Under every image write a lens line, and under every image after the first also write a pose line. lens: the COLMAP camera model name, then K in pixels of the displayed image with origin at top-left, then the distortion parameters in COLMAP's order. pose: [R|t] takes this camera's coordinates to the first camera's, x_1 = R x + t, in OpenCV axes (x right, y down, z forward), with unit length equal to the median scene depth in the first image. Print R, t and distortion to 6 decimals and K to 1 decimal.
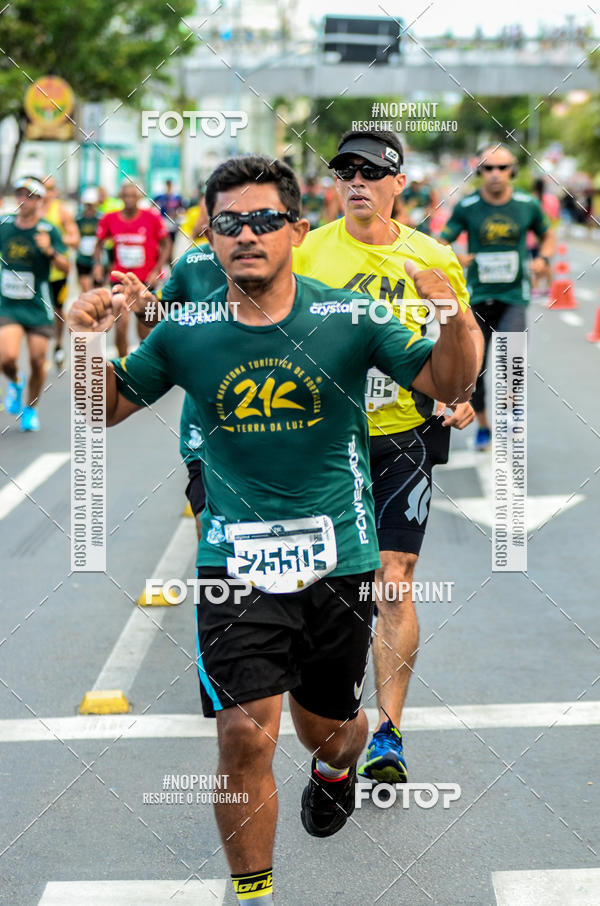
lens RADIAL K [[4895.5, 0, 300.0], [0, 4895.5, 453.0], [0, 0, 1]] dist [-0.178289, 3.432788]
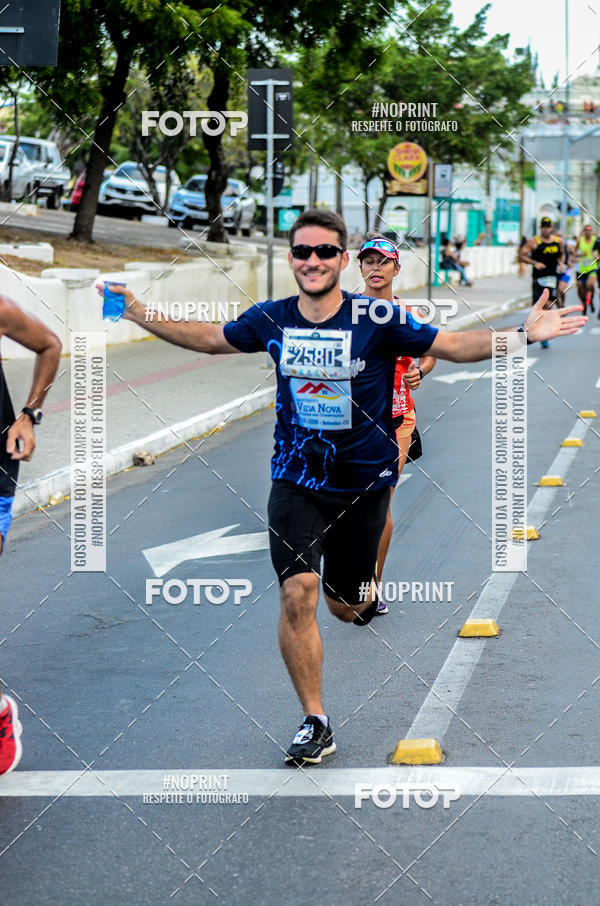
lens RADIAL K [[5277.0, 0, 300.0], [0, 5277.0, 453.0], [0, 0, 1]] dist [-0.439009, 7.408943]
pose [[0.998195, 0.004302, -0.059907, -0.000486], [-0.005003, 0.999921, -0.011564, 0.013415], [0.059852, 0.011843, 0.998137, -0.273172]]
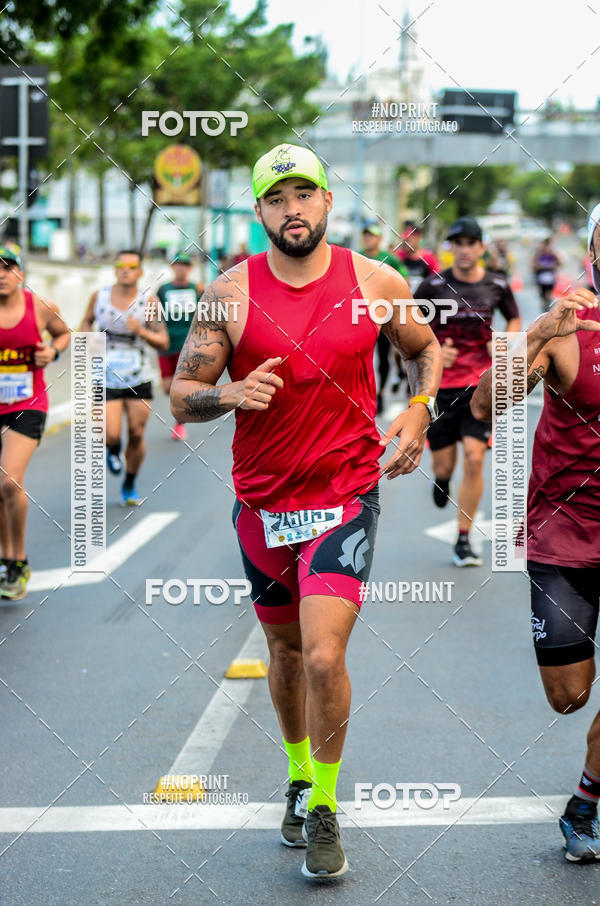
lens RADIAL K [[5277.0, 0, 300.0], [0, 5277.0, 453.0], [0, 0, 1]] dist [-0.439009, 7.408943]
pose [[0.999905, 0.001048, -0.013736, -0.009427], [-0.001265, 0.999875, -0.015784, 0.007003], [0.013717, 0.015800, 0.999781, -0.129630]]
